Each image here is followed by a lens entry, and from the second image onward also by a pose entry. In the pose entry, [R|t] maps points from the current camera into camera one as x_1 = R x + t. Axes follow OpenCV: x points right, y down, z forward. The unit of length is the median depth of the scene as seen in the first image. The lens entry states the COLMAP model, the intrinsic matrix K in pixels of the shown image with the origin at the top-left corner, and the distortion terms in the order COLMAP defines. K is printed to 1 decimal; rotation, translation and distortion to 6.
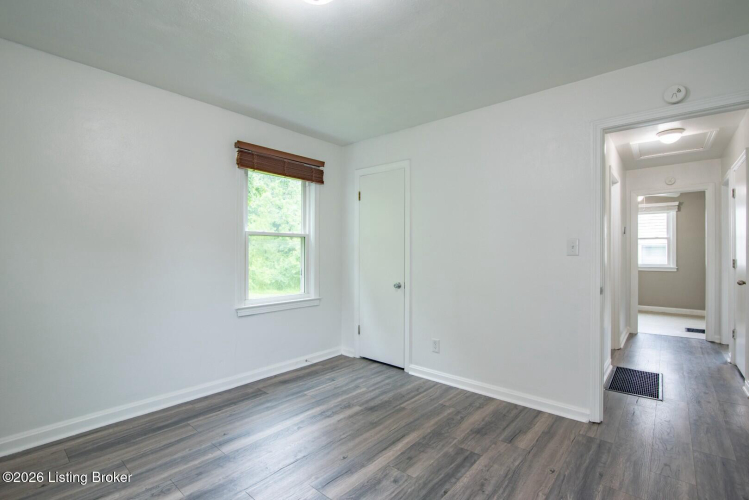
lens RADIAL K [[344.2, 0, 372.2], [0, 344.2, 250.5], [0, 0, 1]] dist [-0.018566, -0.000113]
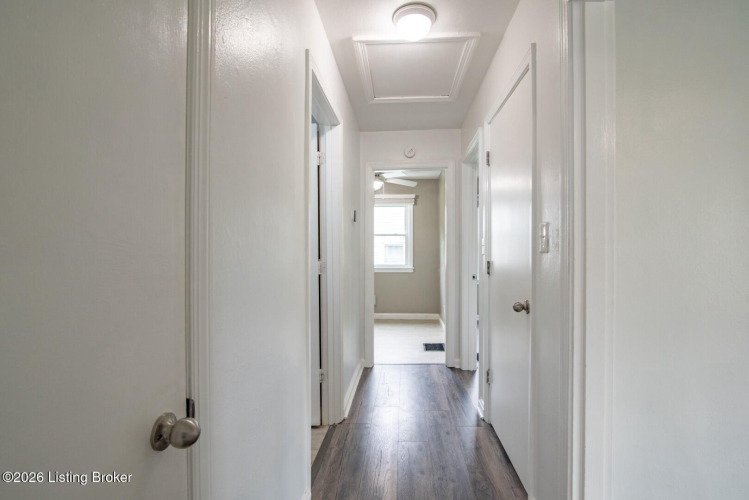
lens RADIAL K [[344.2, 0, 372.2], [0, 344.2, 250.5], [0, 0, 1]] dist [-0.018566, -0.000113]
pose [[0.811339, 0.000348, 0.584576, 0.302029], [-0.000546, 1.000000, 0.000164, 0.004150], [-0.584576, -0.000452, 0.811339, 0.352996]]
